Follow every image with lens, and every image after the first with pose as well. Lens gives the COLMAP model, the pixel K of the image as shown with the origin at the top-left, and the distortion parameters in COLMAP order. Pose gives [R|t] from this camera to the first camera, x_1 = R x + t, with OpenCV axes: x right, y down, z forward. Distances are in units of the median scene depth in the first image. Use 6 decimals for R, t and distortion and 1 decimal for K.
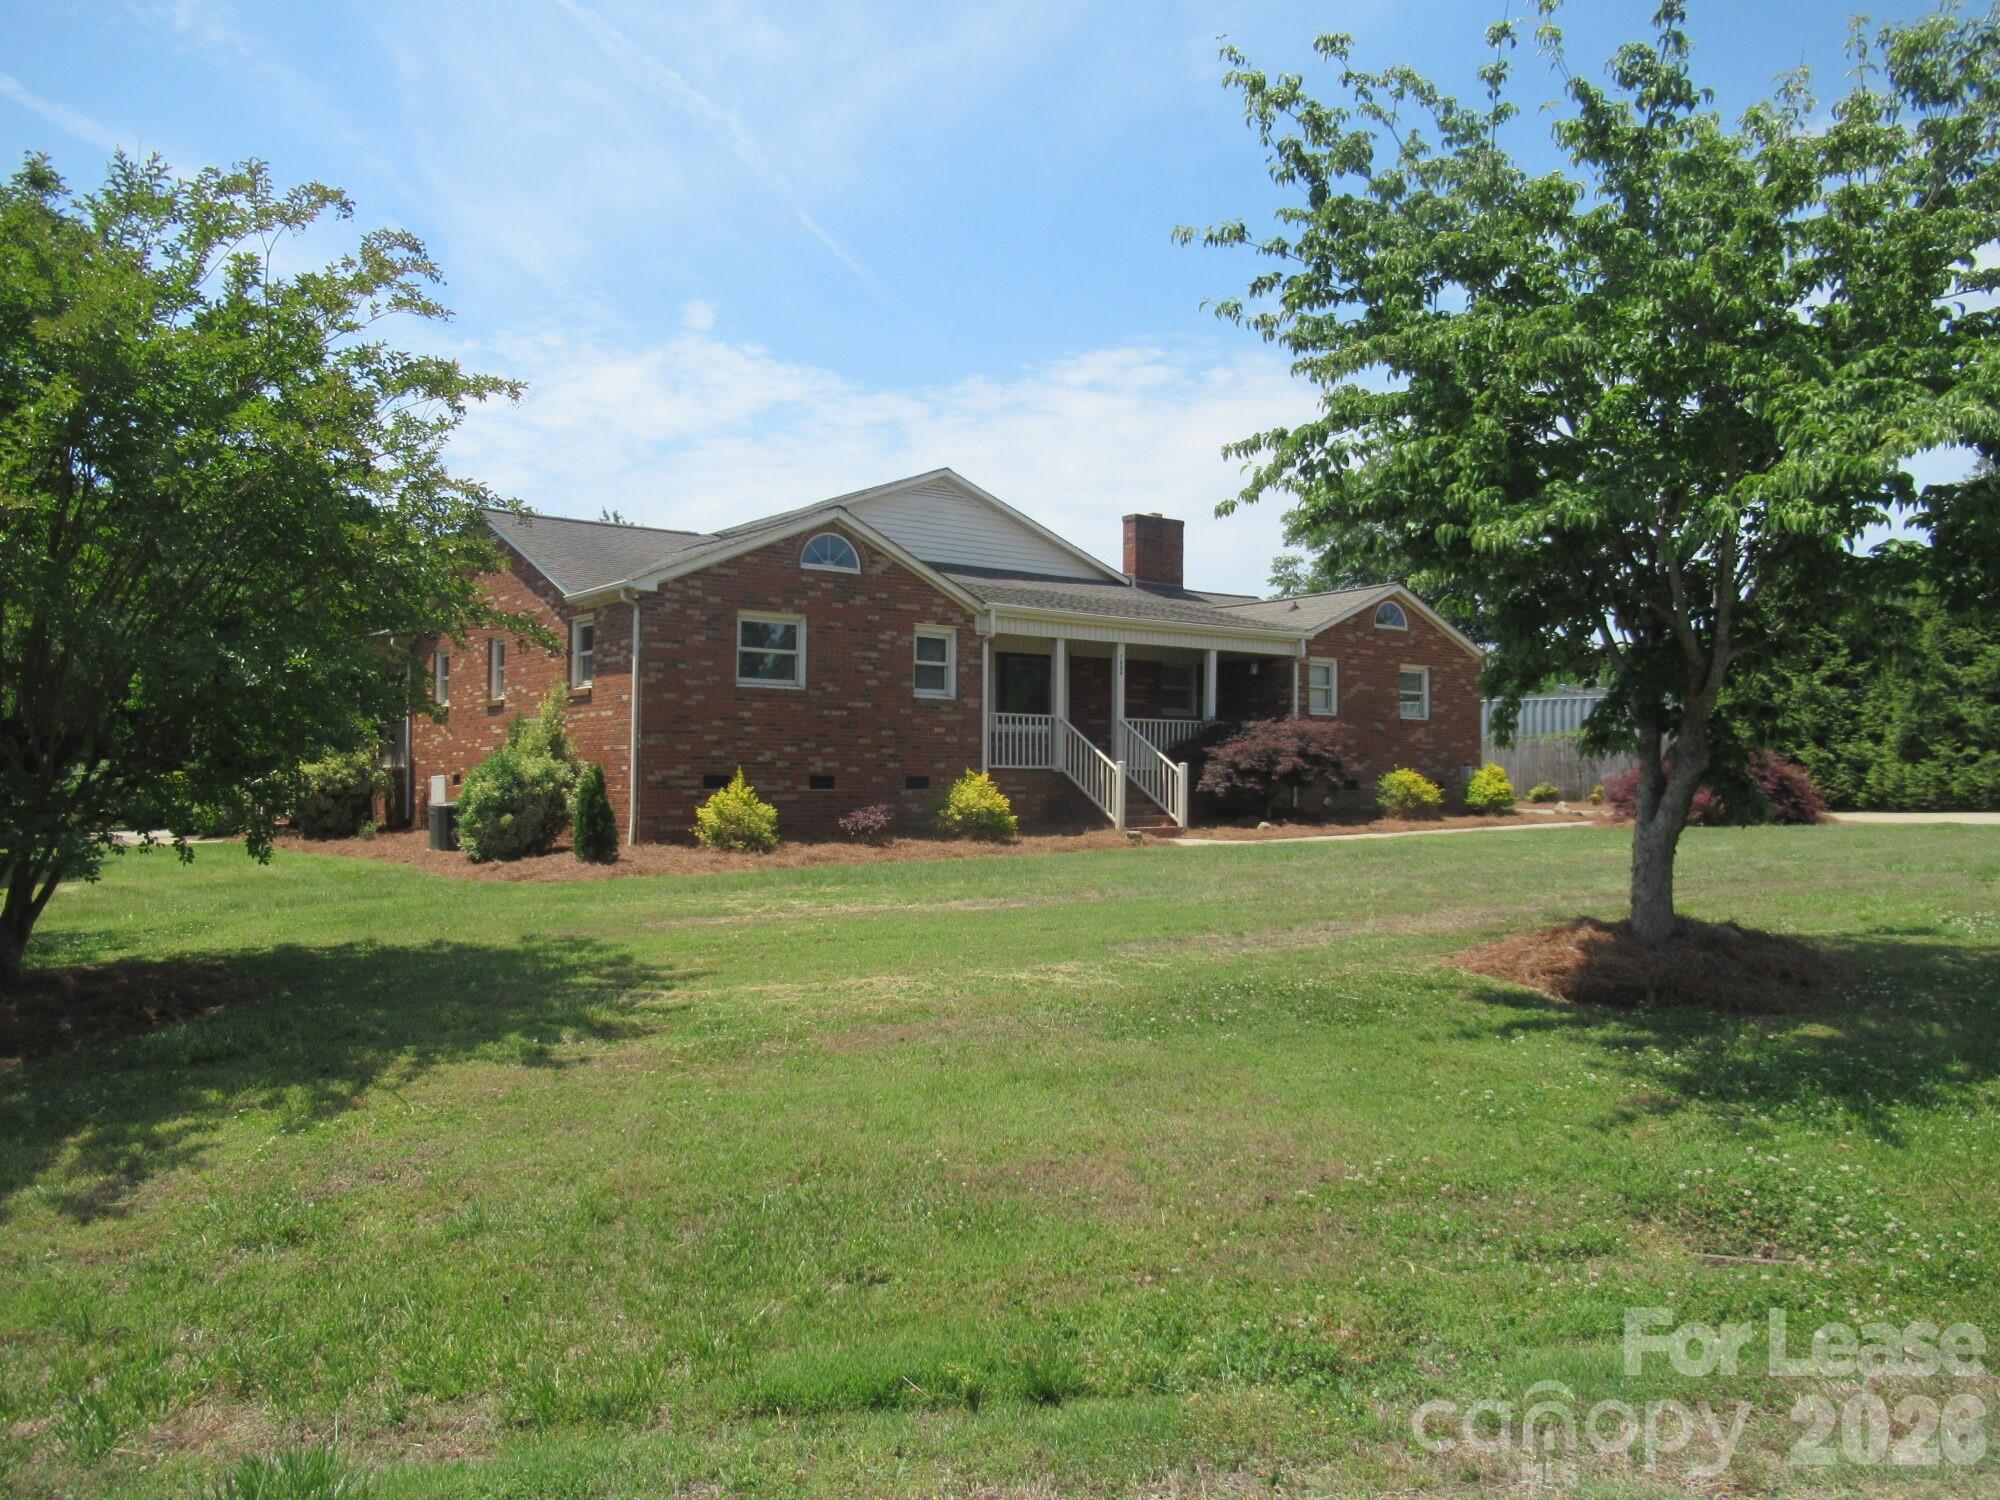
lens RADIAL K [[1486.6, 0, 994.4], [0, 1486.6, 752.9], [0, 0, 1]] dist [-0.013531, 0.004502]
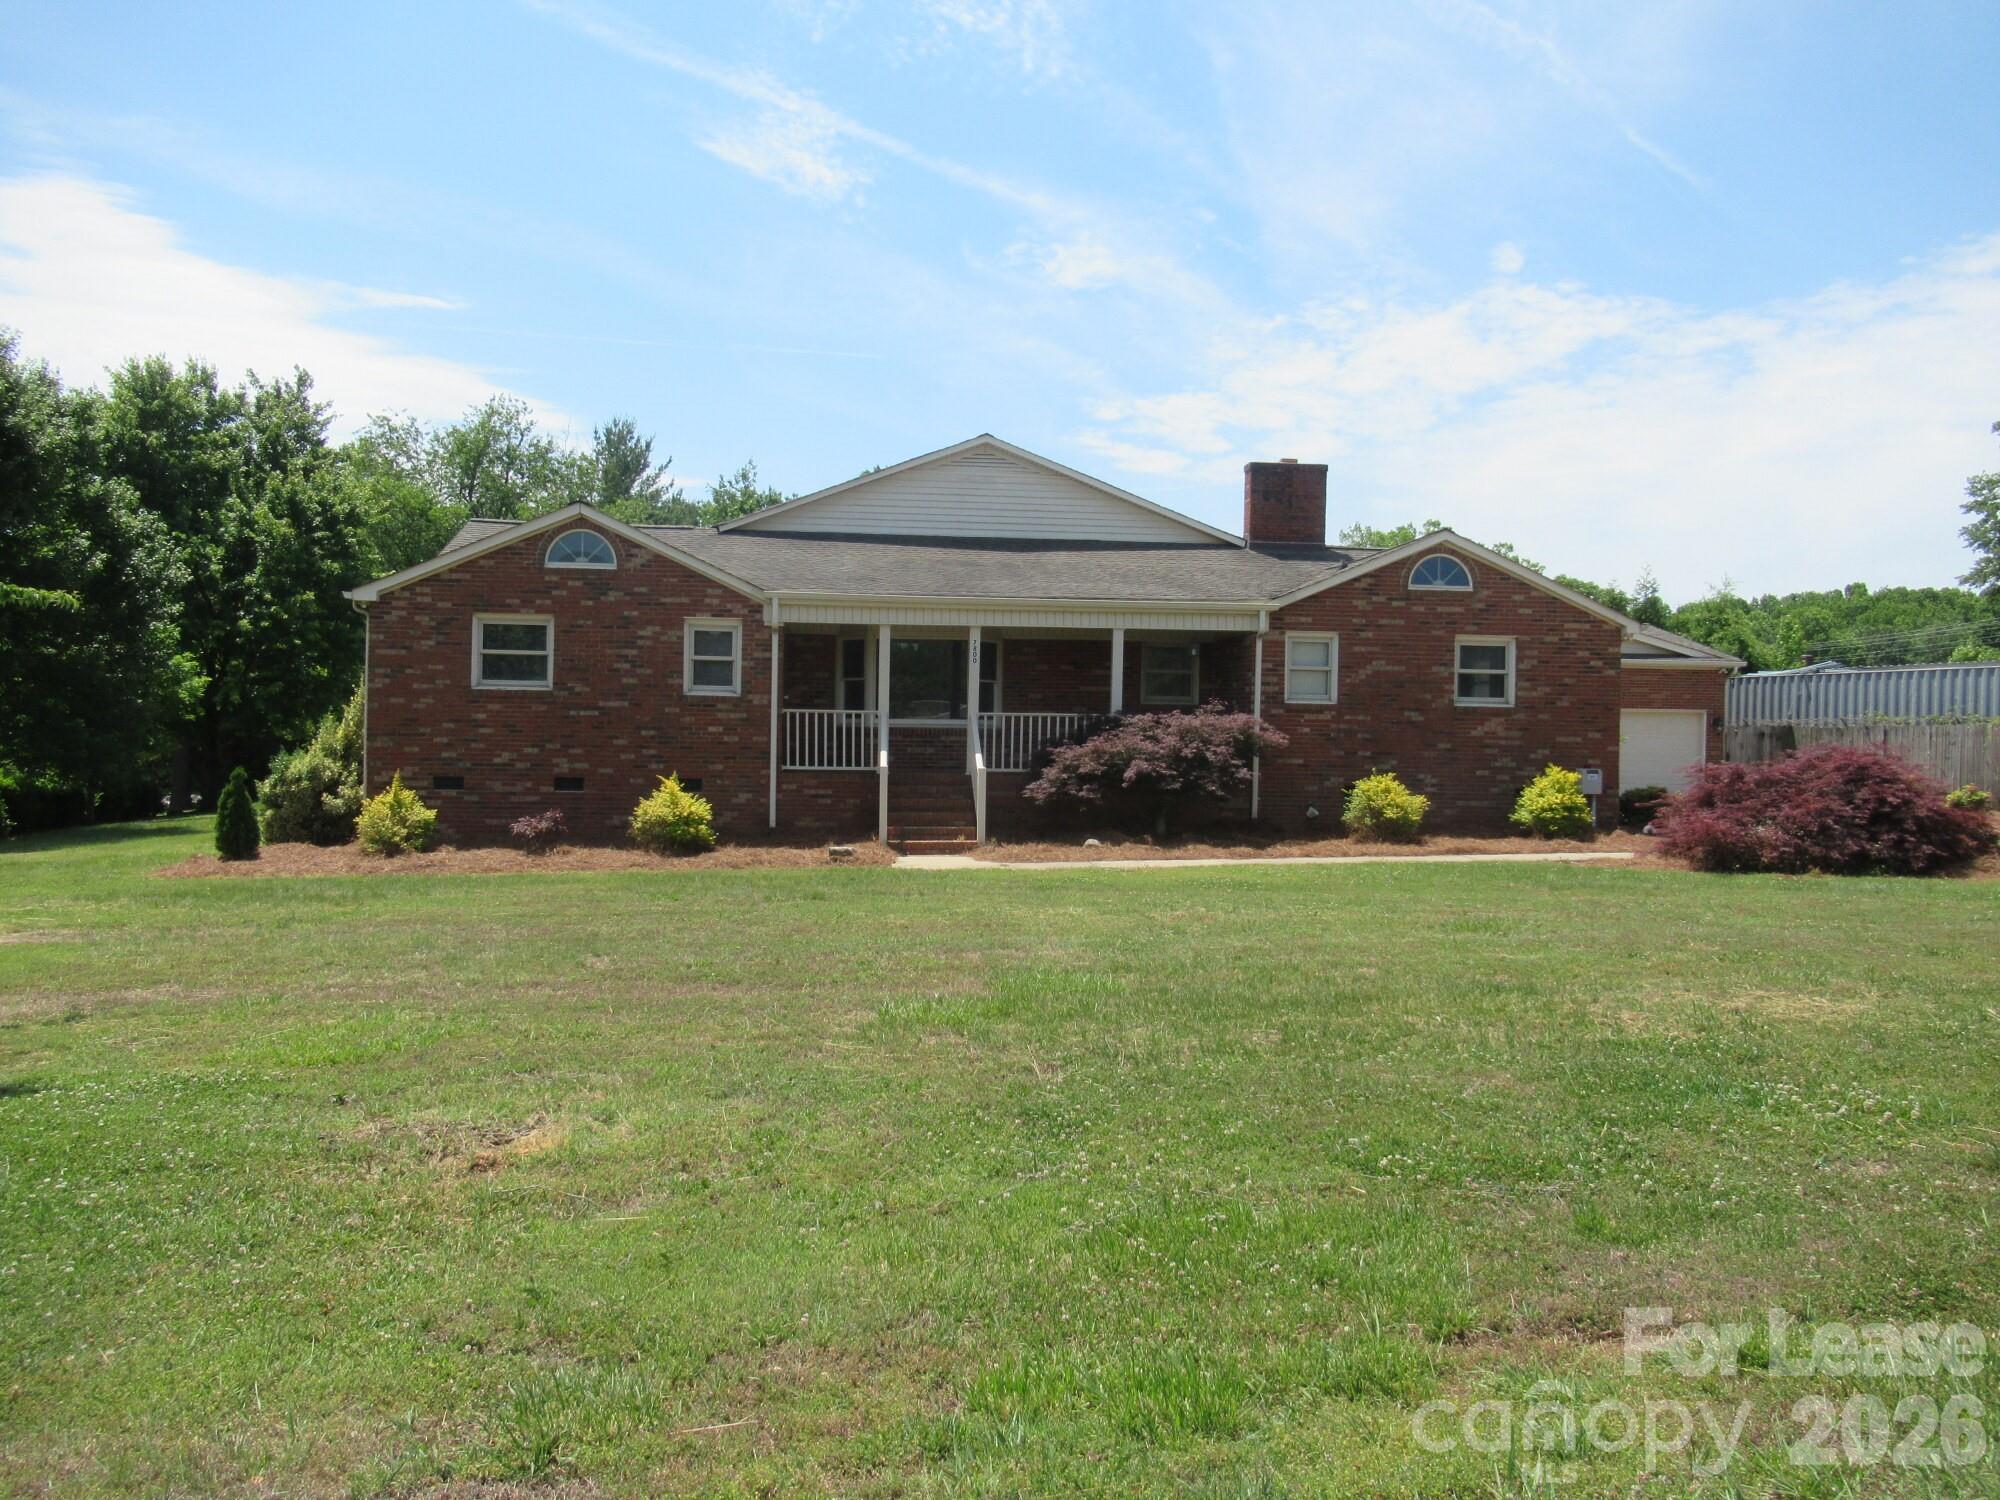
lens RADIAL K [[1486.6, 0, 1001.1], [0, 1486.6, 757.4], [0, 0, 1]] dist [-0.013531, 0.004502]
pose [[0.865720, 0.013824, -0.500337, 0.553188], [0.000480, 0.999595, 0.028449, -0.022762], [0.500528, -0.024869, 0.865363, 0.258760]]
